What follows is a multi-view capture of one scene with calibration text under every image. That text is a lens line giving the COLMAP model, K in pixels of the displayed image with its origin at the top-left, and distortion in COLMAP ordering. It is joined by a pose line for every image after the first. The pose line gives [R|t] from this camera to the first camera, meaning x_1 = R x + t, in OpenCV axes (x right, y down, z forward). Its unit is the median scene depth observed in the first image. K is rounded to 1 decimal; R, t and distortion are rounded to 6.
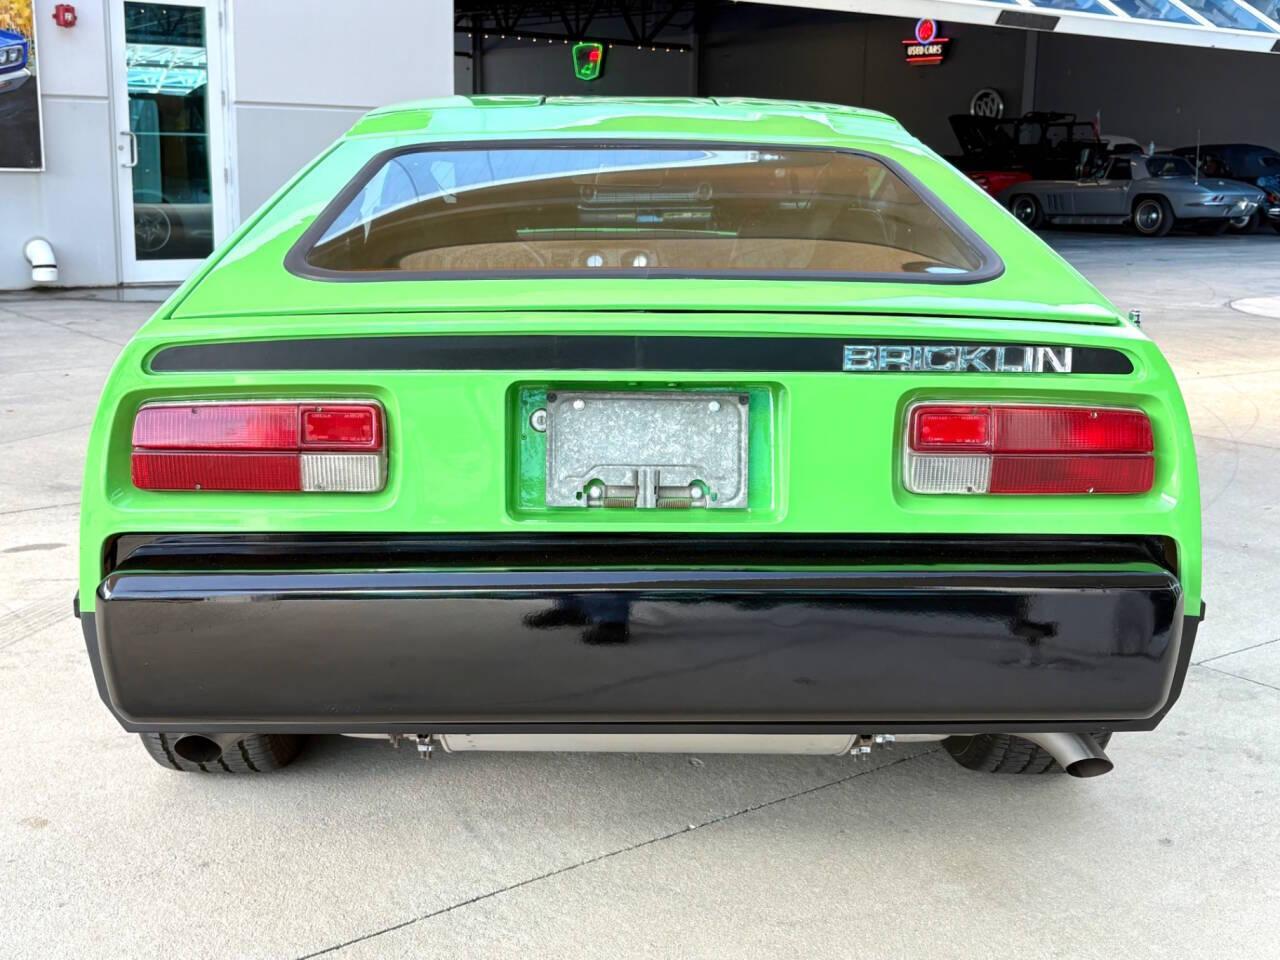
lens RADIAL K [[1634.3, 0, 650.0], [0, 1634.3, 481.6], [0, 0, 1]] dist [0.174195, -0.637466]
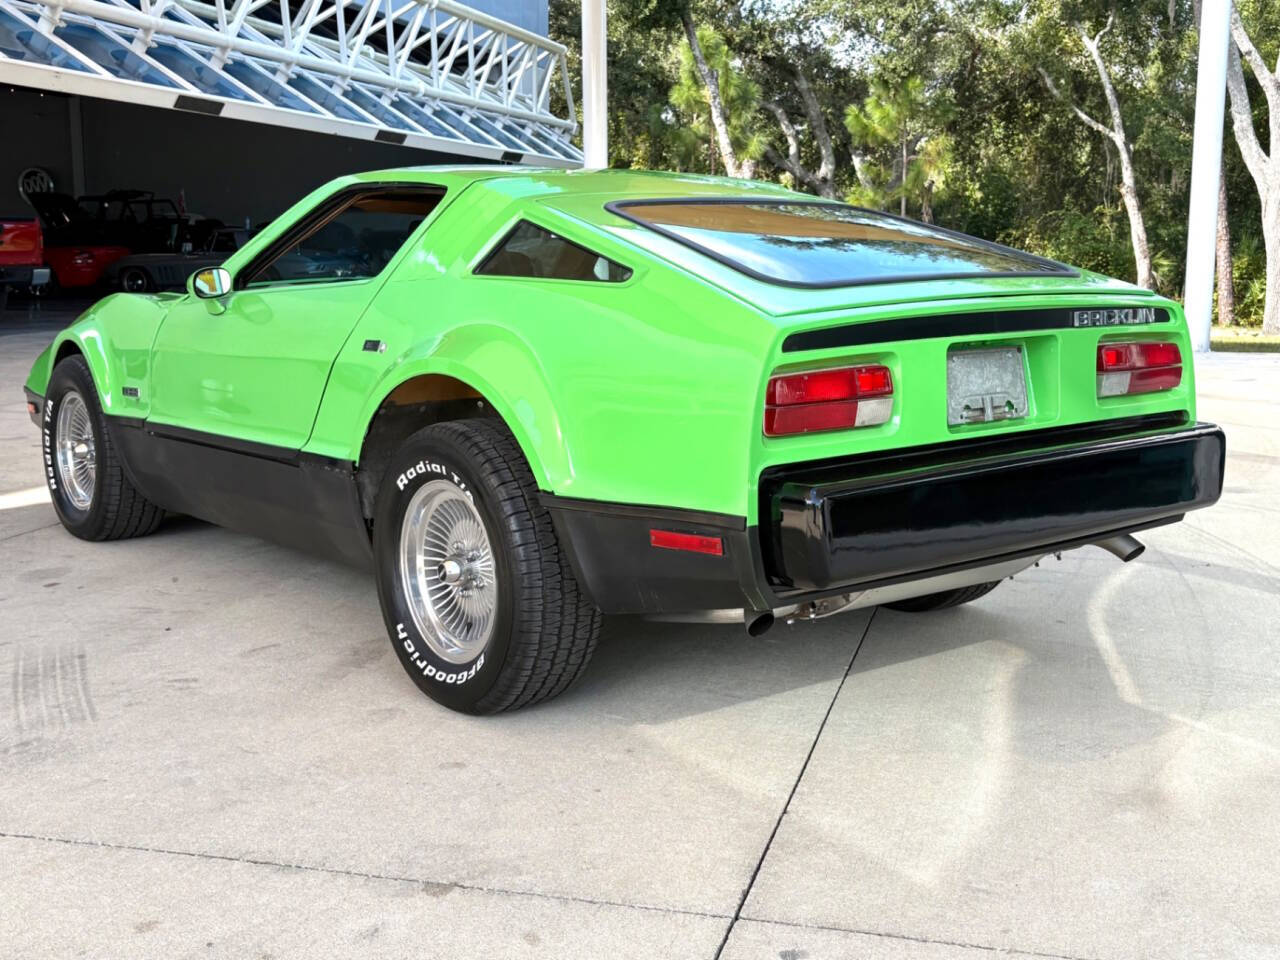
lens RADIAL K [[1634.3, 0, 650.0], [0, 1634.3, 481.6], [0, 0, 1]] dist [0.174195, -0.637466]
pose [[0.768537, -0.106675, 0.630850, -1.278201], [0.136784, 0.990601, 0.000871, 0.028375], [-0.625013, 0.085621, 0.775904, -0.035115]]
